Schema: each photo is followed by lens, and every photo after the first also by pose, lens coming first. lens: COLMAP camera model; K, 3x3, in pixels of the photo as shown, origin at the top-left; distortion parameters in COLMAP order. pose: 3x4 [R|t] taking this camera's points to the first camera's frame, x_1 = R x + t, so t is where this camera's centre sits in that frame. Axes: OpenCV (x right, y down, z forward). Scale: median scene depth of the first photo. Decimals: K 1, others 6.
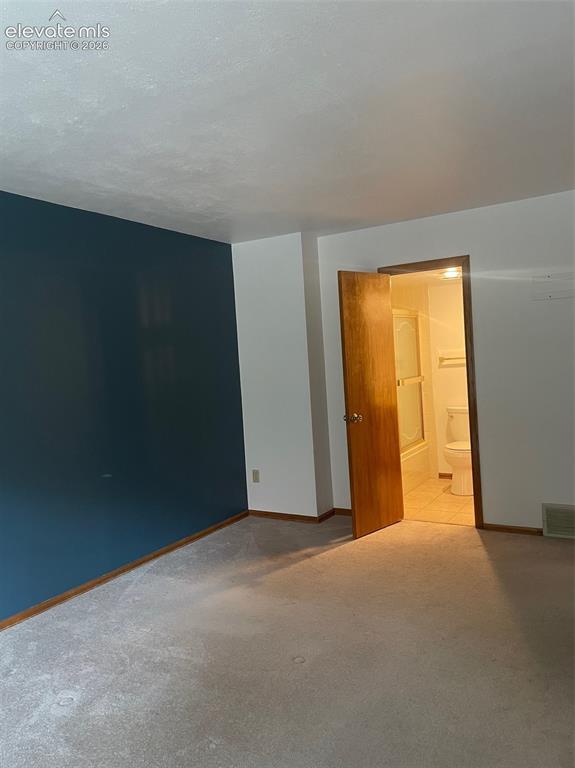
lens RADIAL K [[580.9, 0, 289.8], [0, 580.9, 380.2], [0, 0, 1]] dist [0.092738, -0.116910]
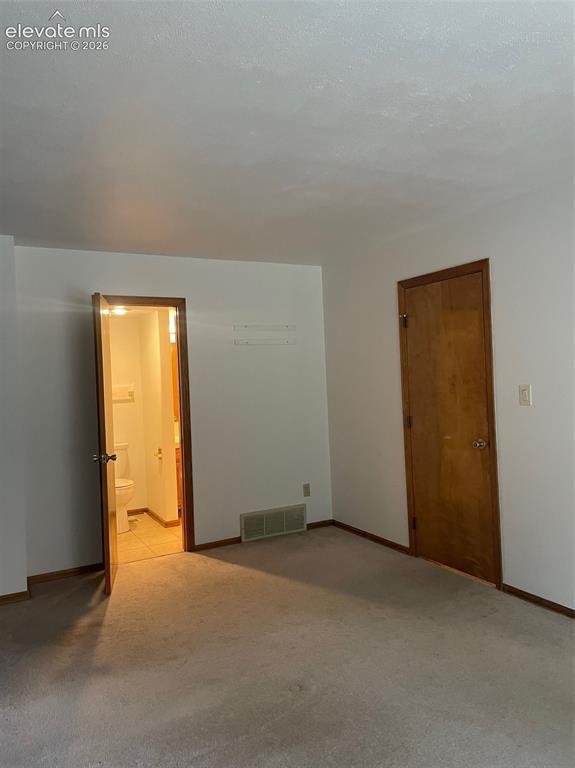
lens RADIAL K [[580.9, 0, 289.8], [0, 580.9, 380.2], [0, 0, 1]] dist [0.092738, -0.116910]
pose [[0.510119, 0.027114, 0.859676, -0.546942], [0.042821, 0.997463, -0.056869, 0.009242], [-0.859037, 0.065822, 0.507664, 0.298789]]
